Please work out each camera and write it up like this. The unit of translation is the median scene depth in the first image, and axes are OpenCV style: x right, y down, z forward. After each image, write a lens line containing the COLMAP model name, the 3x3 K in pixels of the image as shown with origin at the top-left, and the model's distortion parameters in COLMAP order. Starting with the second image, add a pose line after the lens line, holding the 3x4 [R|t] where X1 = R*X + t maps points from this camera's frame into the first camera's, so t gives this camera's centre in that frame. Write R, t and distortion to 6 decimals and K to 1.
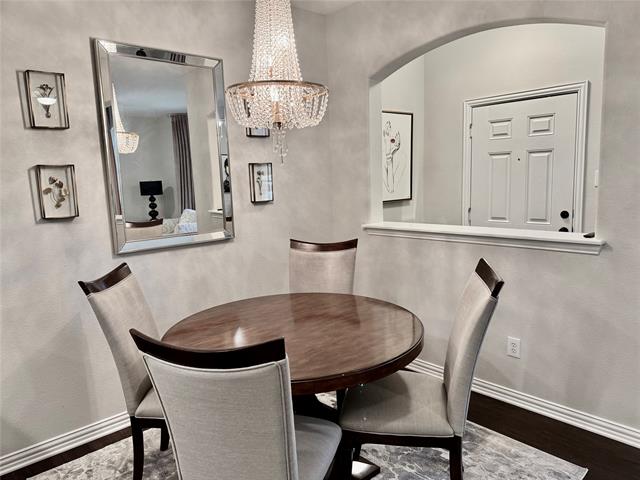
lens RADIAL K [[452.1, 0, 320.3], [0, 452.1, 241.3], [0, 0, 1]] dist [0.016559, -0.028058]
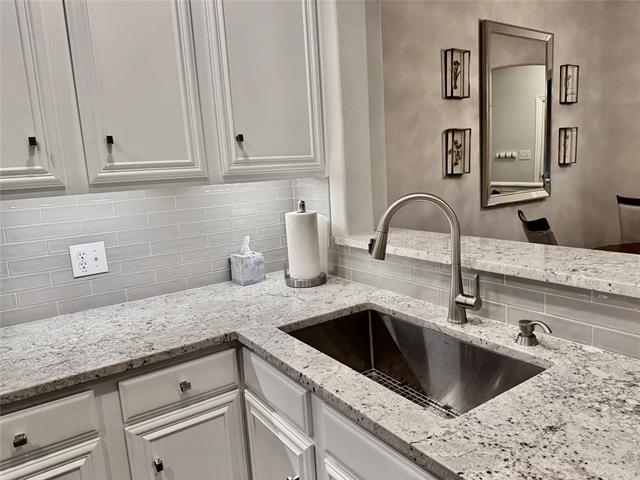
lens RADIAL K [[452.1, 0, 323.6], [0, 452.1, 233.0], [0, 0, 1]] dist [0.016559, -0.028058]
pose [[0.990208, 0.000035, -0.139603, -0.482398], [0.001712, 0.999922, 0.012394, 0.055671], [0.139592, -0.012511, 0.990130, -0.142976]]
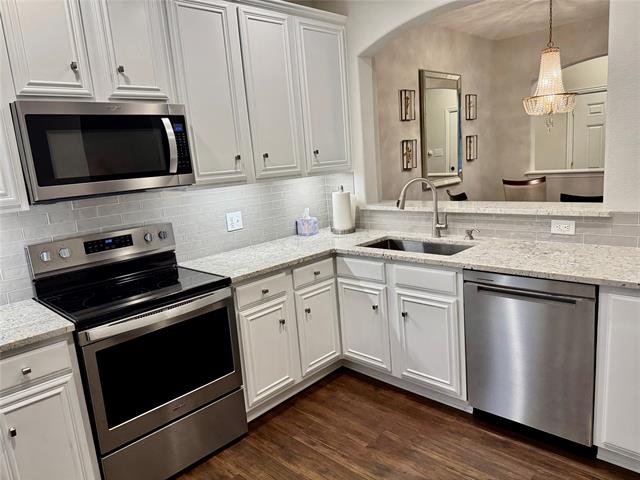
lens RADIAL K [[452.1, 0, 315.8], [0, 452.1, 240.9], [0, 0, 1]] dist [0.016559, -0.028058]
pose [[0.998098, -0.048434, 0.038149, -0.668129], [0.046793, 0.997988, 0.042793, 0.095124], [-0.040145, -0.040926, 0.998355, -0.549221]]
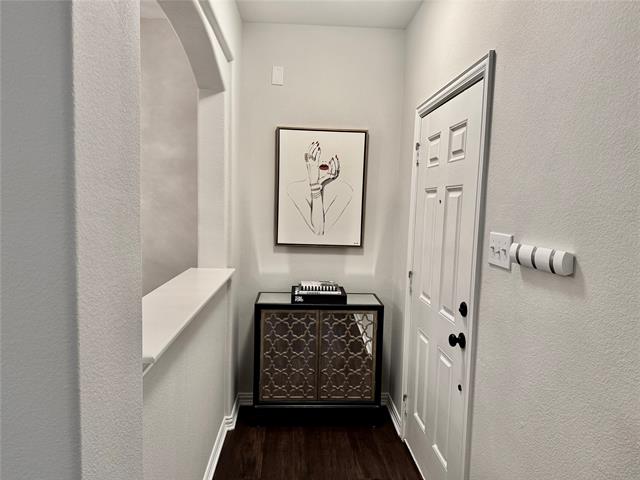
lens RADIAL K [[452.1, 0, 318.1], [0, 452.1, 241.0], [0, 0, 1]] dist [0.016559, -0.028058]
pose [[0.758077, 0.116412, -0.641691, 0.694459], [-0.151354, 0.988479, 0.000518, -0.104926], [0.634359, 0.096730, 0.766963, 0.451202]]
